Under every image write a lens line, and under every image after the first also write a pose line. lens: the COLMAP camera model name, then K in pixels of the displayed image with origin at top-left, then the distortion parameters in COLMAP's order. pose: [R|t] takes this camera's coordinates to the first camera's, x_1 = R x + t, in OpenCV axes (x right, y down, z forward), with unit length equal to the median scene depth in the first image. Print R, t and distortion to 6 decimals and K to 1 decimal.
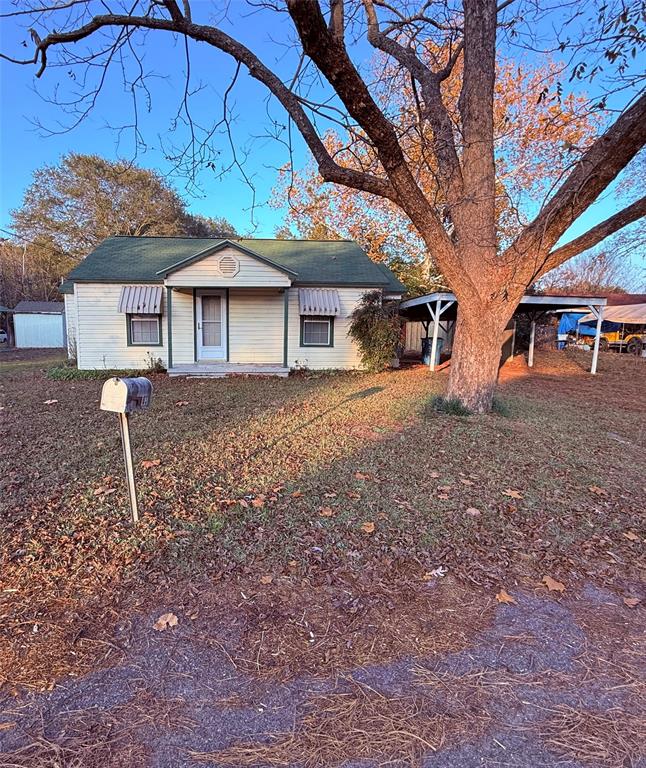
lens RADIAL K [[407.7, 0, 262.9], [0, 407.7, 382.7], [0, 0, 1]] dist [-0.004571, 0.000477]
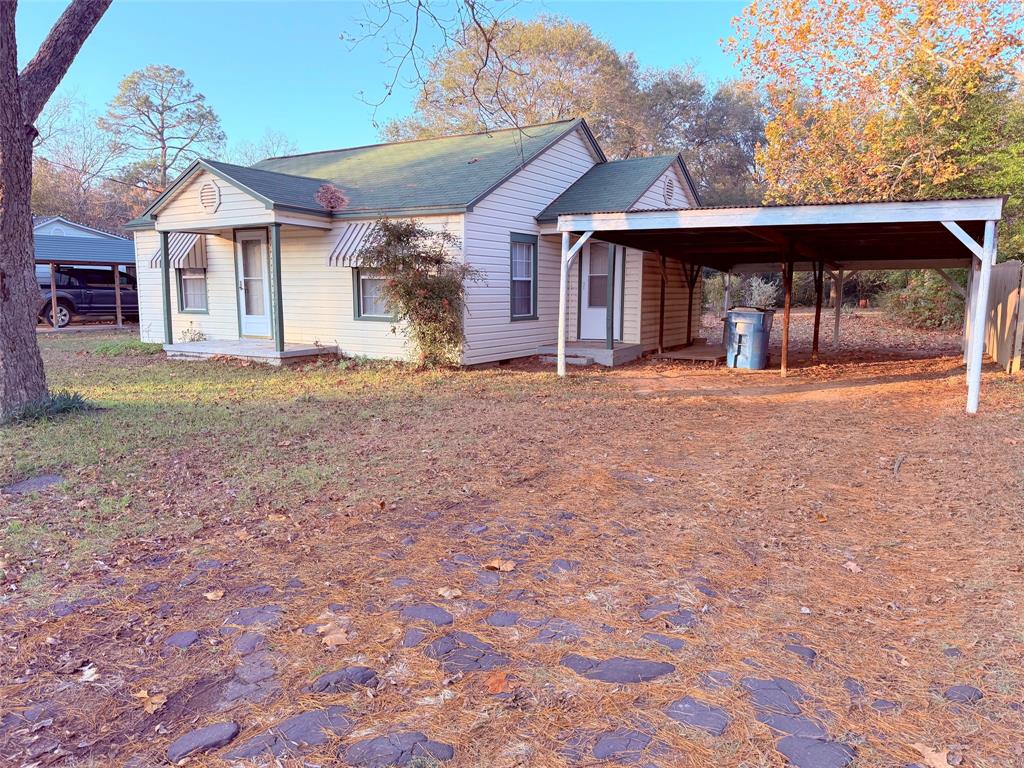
lens RADIAL K [[723.7, 0, 512.0], [0, 723.7, 384.0], [0, 0, 1]] dist [0.118400, -0.173631]
pose [[0.817646, 0.071185, -0.571303, 0.938342], [-0.073970, 0.997091, 0.018372, -0.030964], [0.570949, 0.027238, 0.820533, 0.256772]]
